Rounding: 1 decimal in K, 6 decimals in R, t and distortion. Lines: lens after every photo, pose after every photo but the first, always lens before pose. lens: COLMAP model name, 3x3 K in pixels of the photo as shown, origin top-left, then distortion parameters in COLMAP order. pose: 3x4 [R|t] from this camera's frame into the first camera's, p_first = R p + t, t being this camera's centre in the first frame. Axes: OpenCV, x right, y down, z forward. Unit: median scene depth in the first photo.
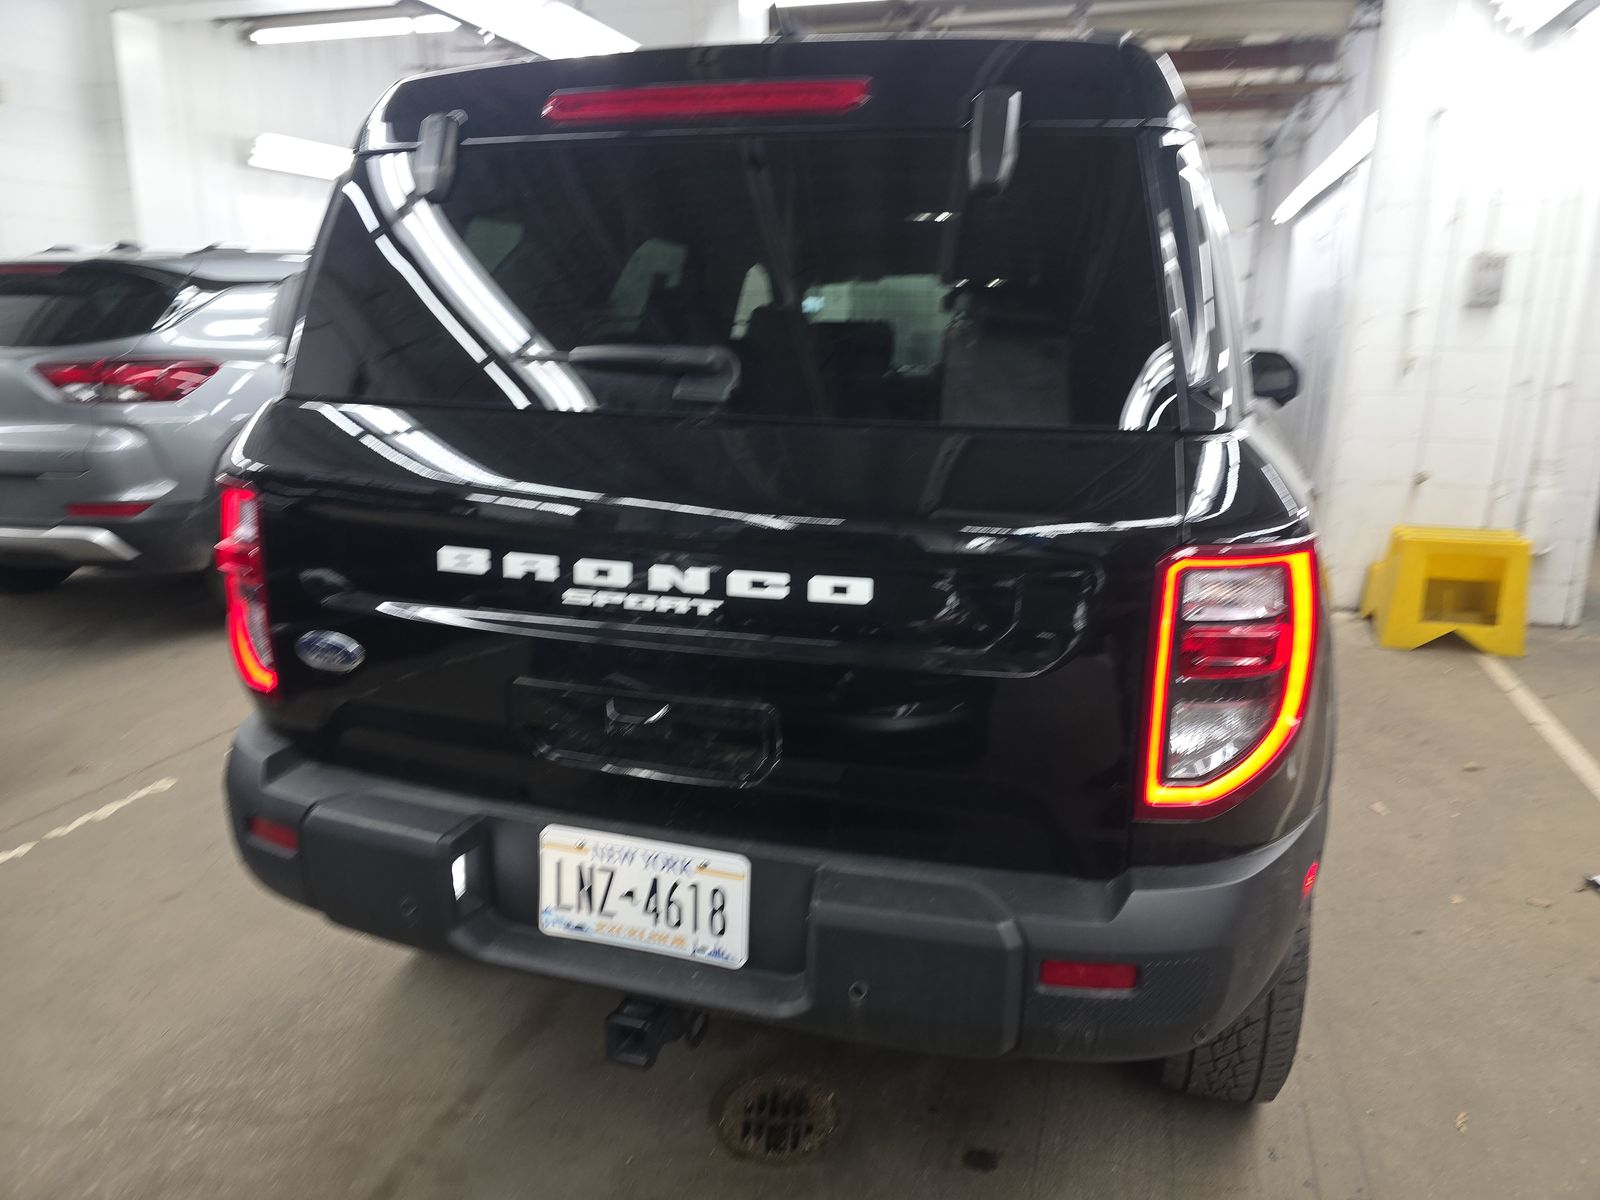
lens RADIAL K [[1091.0, 0, 816.5], [0, 1091.0, 599.1], [0, 0, 1]] dist [0.027031, -0.004783]
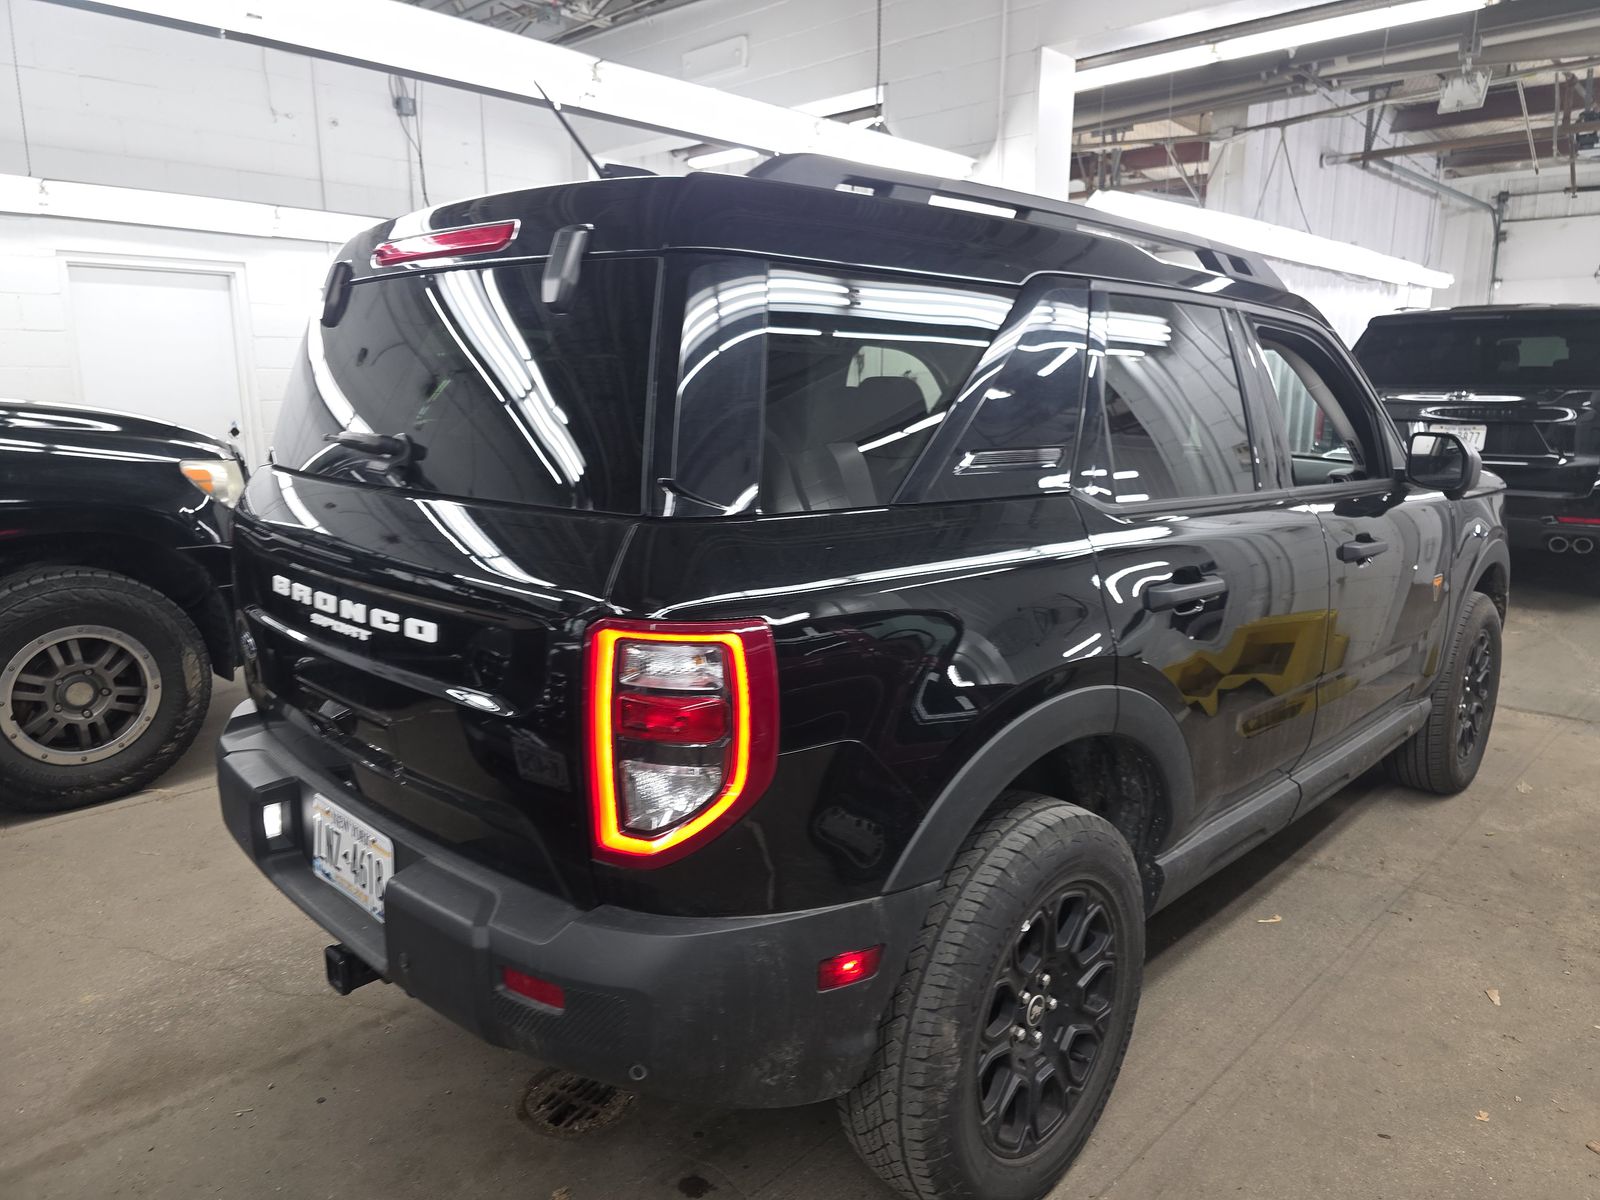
lens RADIAL K [[1091.0, 0, 816.5], [0, 1091.0, 599.1], [0, 0, 1]] dist [0.027031, -0.004783]
pose [[0.891466, 0.085058, -0.445032, 0.843548], [-0.108295, 0.993752, -0.026997, -0.051242], [0.439955, 0.072261, 0.895108, 0.067068]]
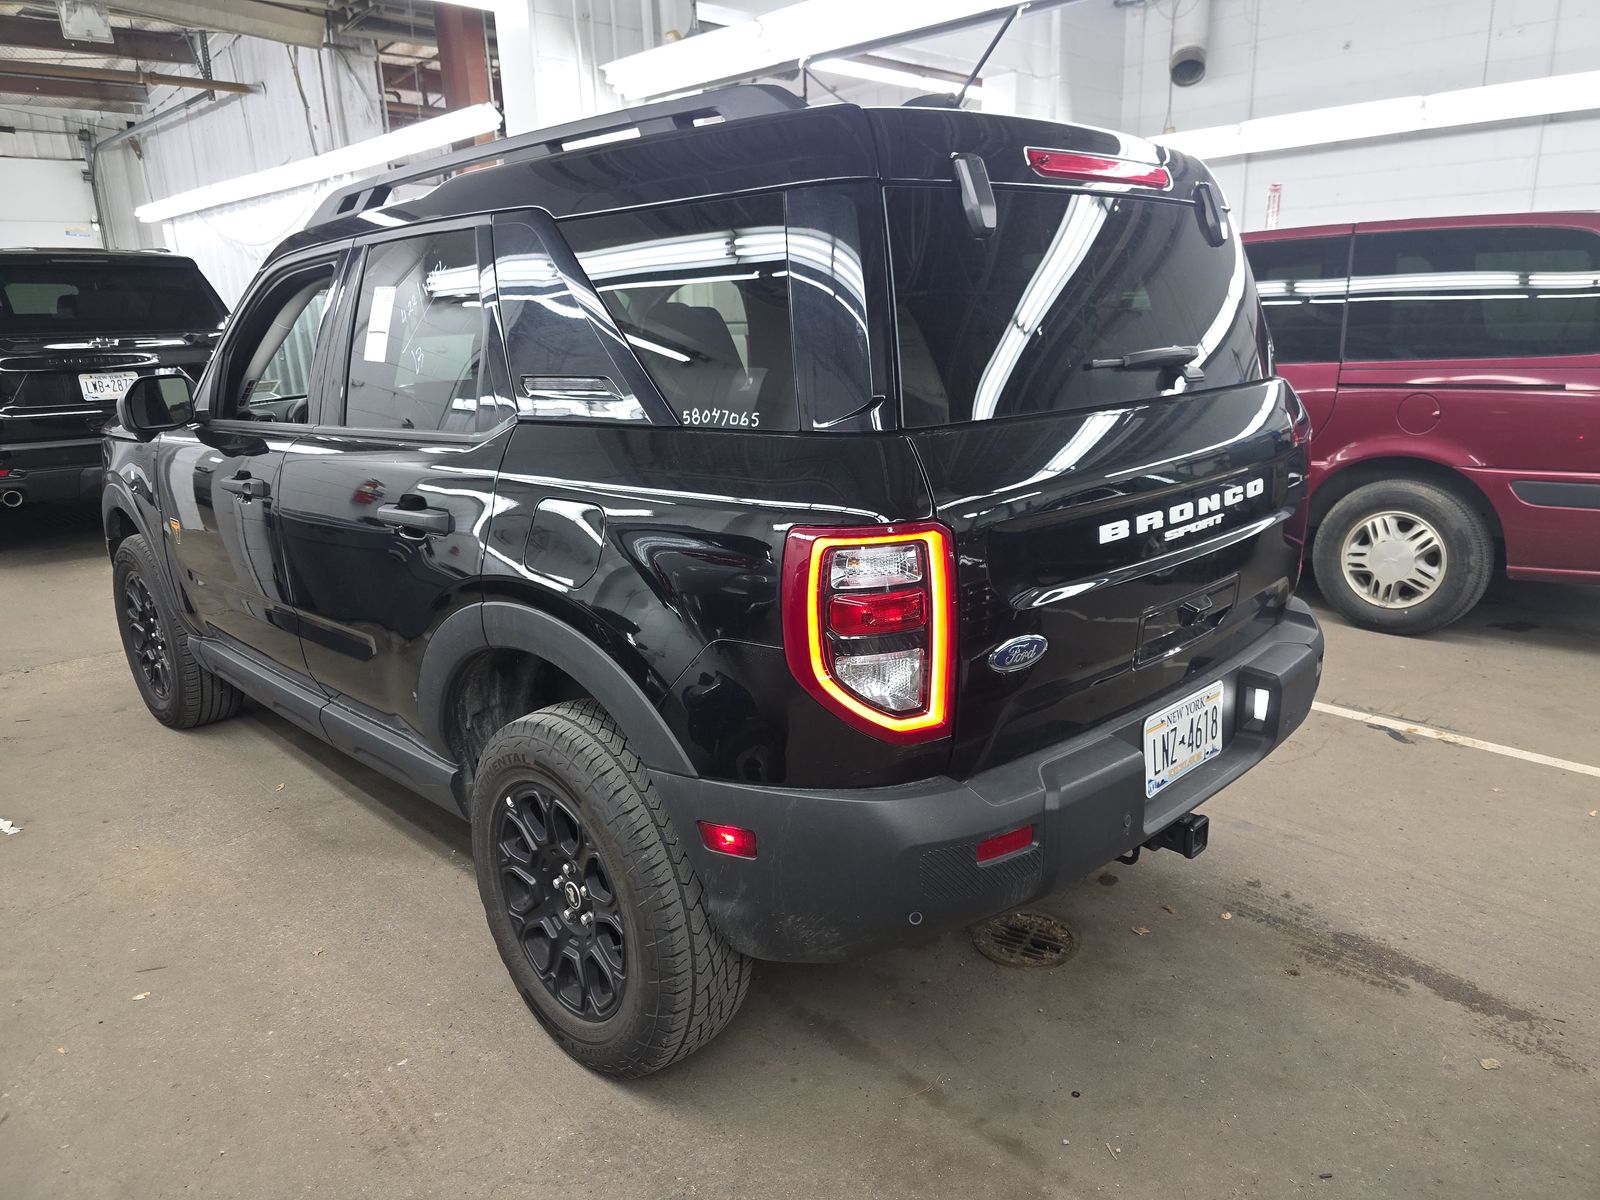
lens RADIAL K [[1091.0, 0, 816.5], [0, 1091.0, 599.1], [0, 0, 1]] dist [0.027031, -0.004783]
pose [[0.462069, -0.243922, 0.852639, -1.517455], [0.245986, 0.958958, 0.141031, -0.214167], [-0.852046, 0.144571, 0.503107, 0.647057]]
